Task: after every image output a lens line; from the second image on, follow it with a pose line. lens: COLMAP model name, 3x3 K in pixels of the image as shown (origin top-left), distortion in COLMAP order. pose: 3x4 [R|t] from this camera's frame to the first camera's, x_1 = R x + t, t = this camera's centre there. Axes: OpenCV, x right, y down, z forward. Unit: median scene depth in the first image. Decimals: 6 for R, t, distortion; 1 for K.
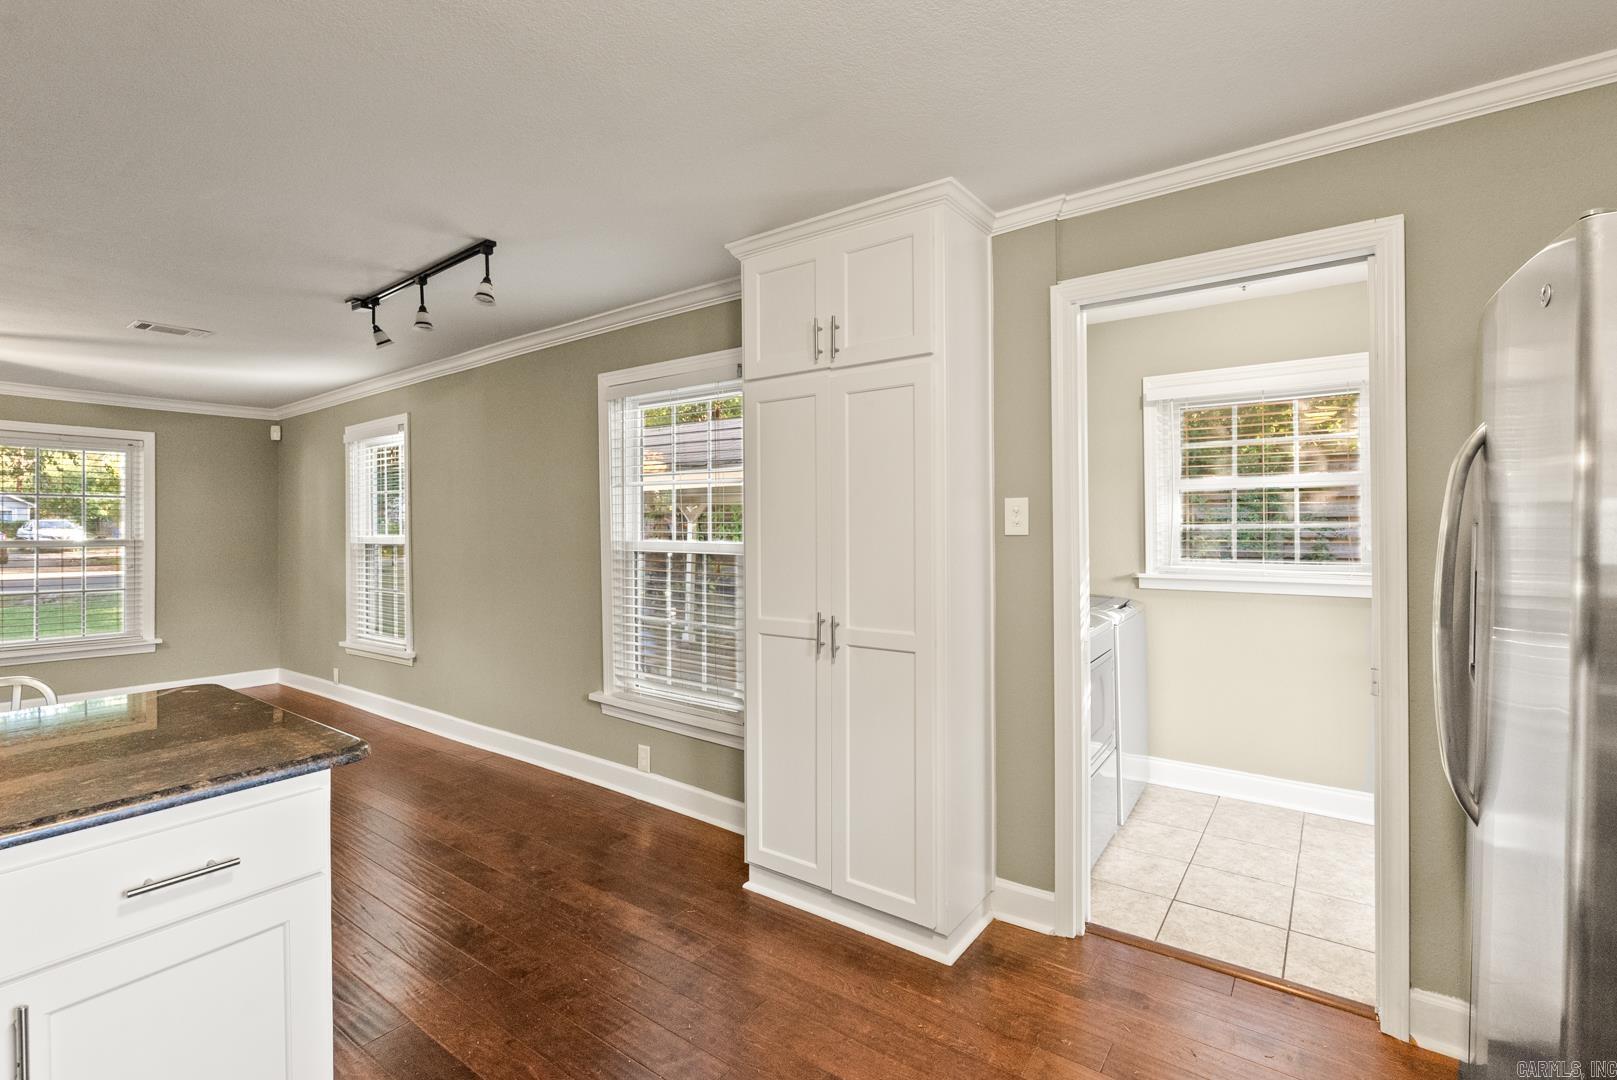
lens RADIAL K [[736.8, 0, 803.1], [0, 736.8, 534.1], [0, 0, 1]] dist [-0.009439, 0.001081]
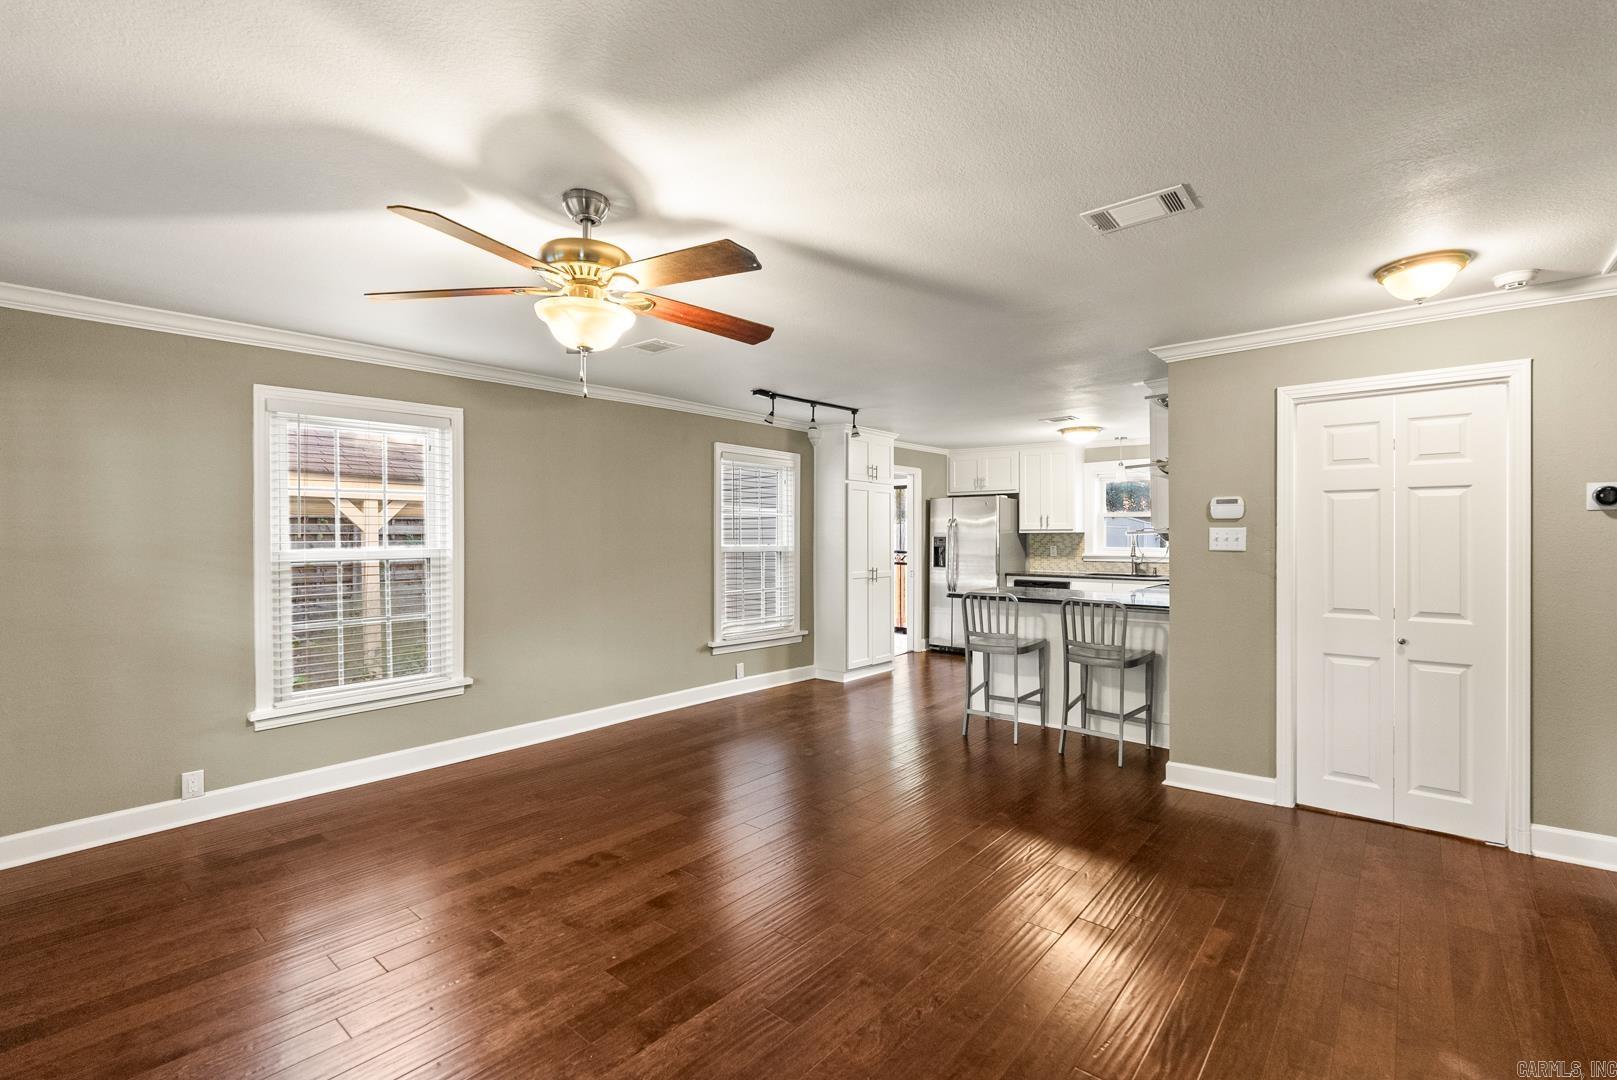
lens RADIAL K [[736.8, 0, 803.1], [0, 736.8, 534.1], [0, 0, 1]] dist [-0.009439, 0.001081]
pose [[0.075004, 0.002020, 0.997181, -1.838920], [0.002429, 0.999995, -0.002209, -0.011056], [-0.997180, 0.002588, 0.074998, 0.688442]]
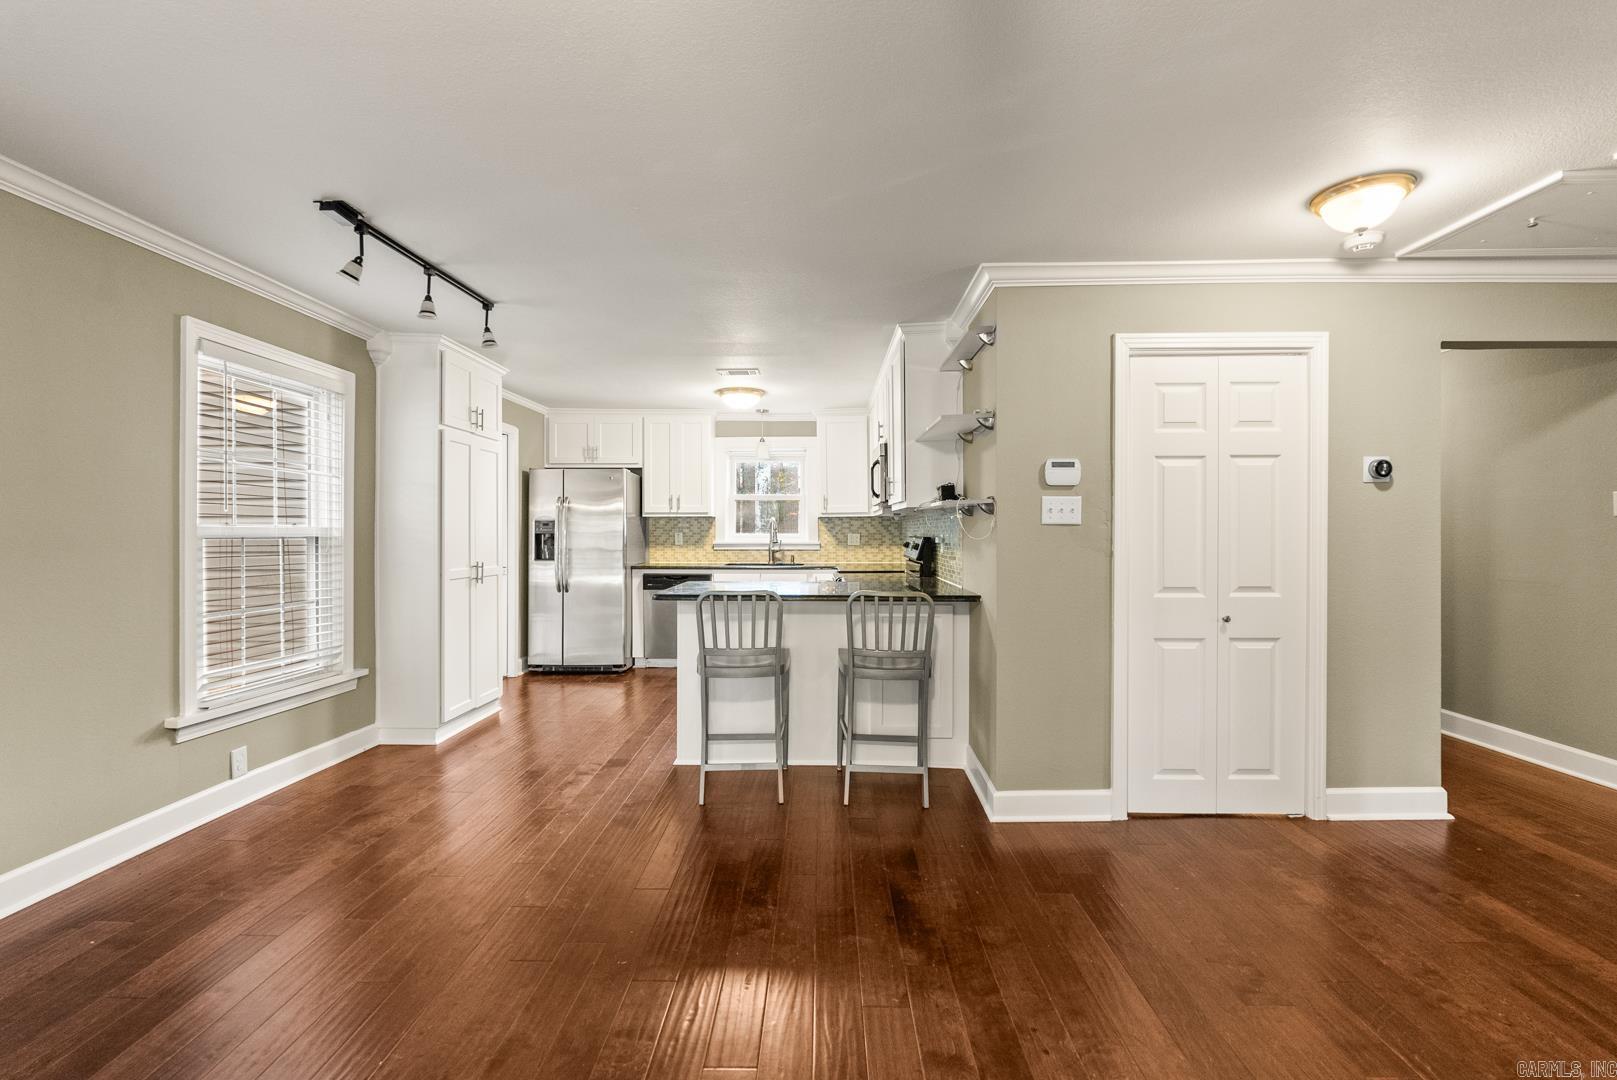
lens RADIAL K [[722.9, 0, 813.0], [0, 722.9, 533.8], [0, 0, 1]] dist [-0.010092, 0.000335]
pose [[-0.578171, -0.001465, 0.815915, -1.290410], [0.001161, 0.999996, 0.002619, 0.019585], [-0.815915, 0.002461, -0.578166, 0.889041]]
